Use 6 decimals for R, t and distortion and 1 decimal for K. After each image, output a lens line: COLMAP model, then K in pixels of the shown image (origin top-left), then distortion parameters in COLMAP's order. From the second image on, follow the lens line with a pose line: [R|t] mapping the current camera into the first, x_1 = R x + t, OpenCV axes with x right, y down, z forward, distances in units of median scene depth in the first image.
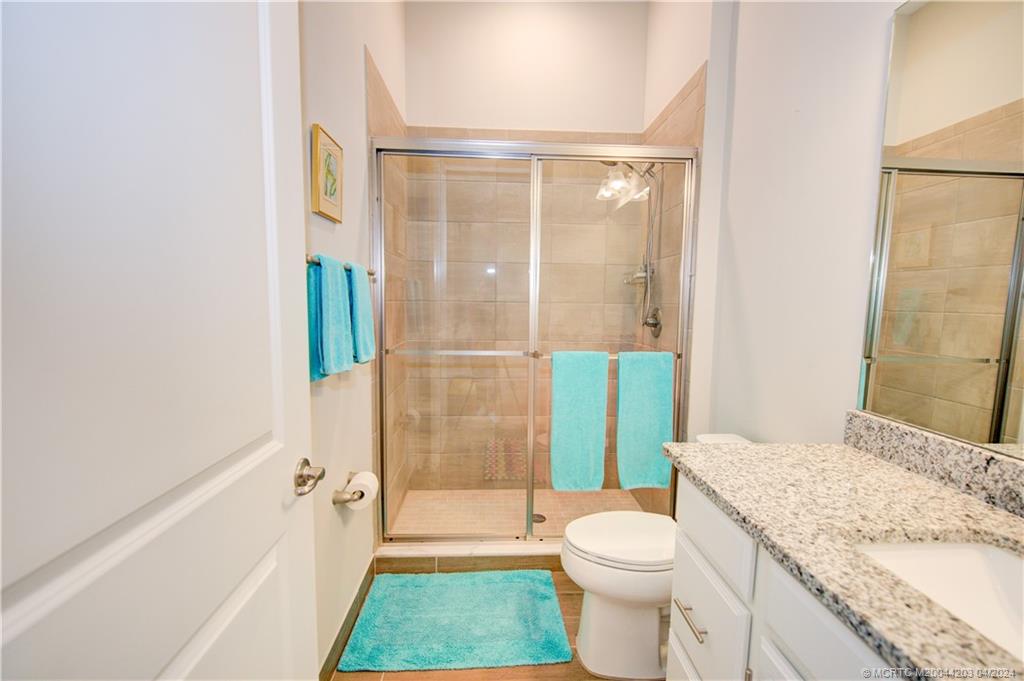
lens RADIAL K [[432.3, 0, 512.0], [0, 432.3, 340.5], [0, 0, 1]] dist [0.000468, -0.001474]
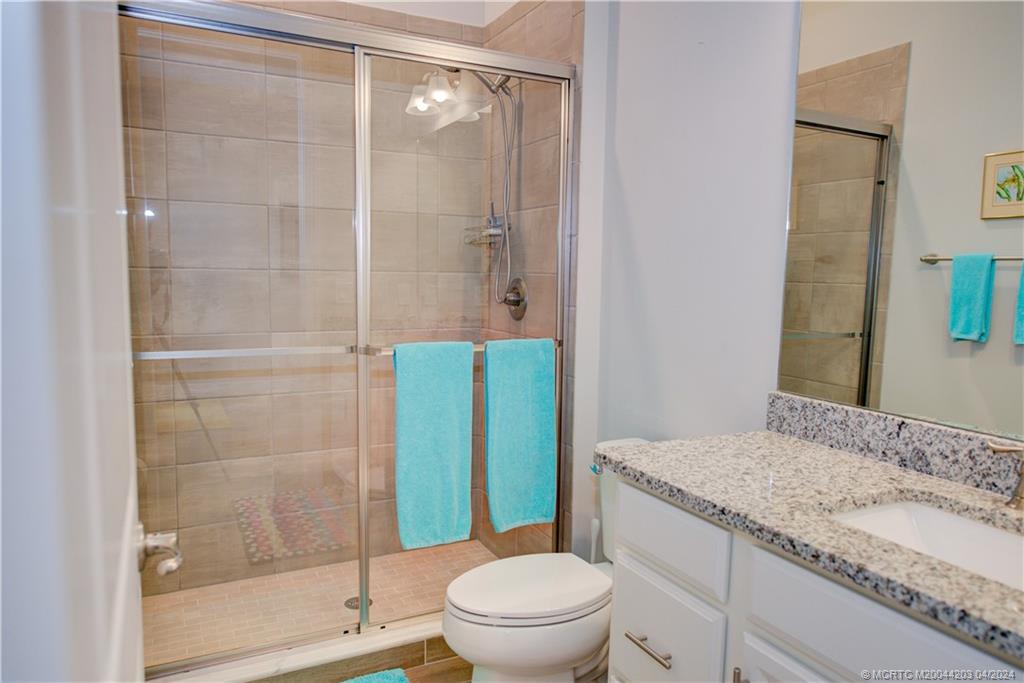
lens RADIAL K [[696.2, 0, 512.0], [0, 696.2, 341.5], [0, 0, 1]] dist [0.002856, 0.007193]
pose [[0.912104, -0.039601, 0.408041, -0.389133], [0.033557, 0.999195, 0.021964, 0.008082], [-0.408583, -0.006341, 0.912699, -0.135221]]
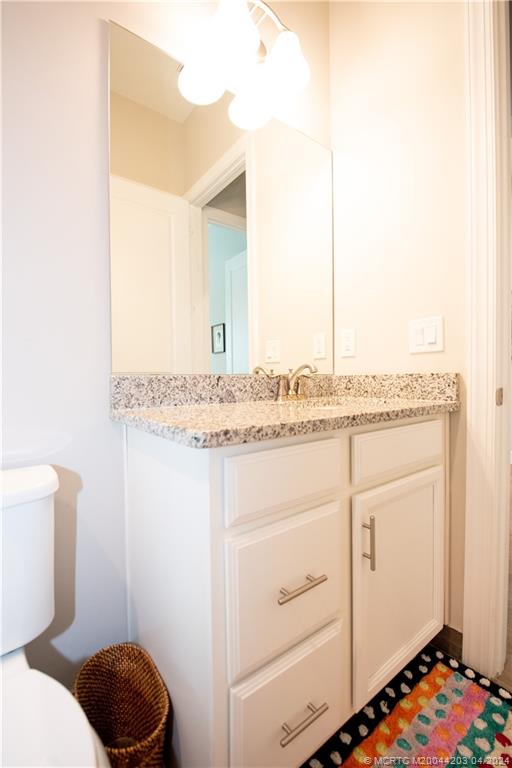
lens RADIAL K [[340.0, 0, 256.0], [0, 340.0, 384.0], [0, 0, 1]] dist [-0.000712, -0.000017]
pose [[-0.575915, -0.027550, 0.817046, -0.095684], [0.075990, 0.993301, 0.087057, 0.176288], [-0.813971, 0.112225, -0.569963, 1.536198]]
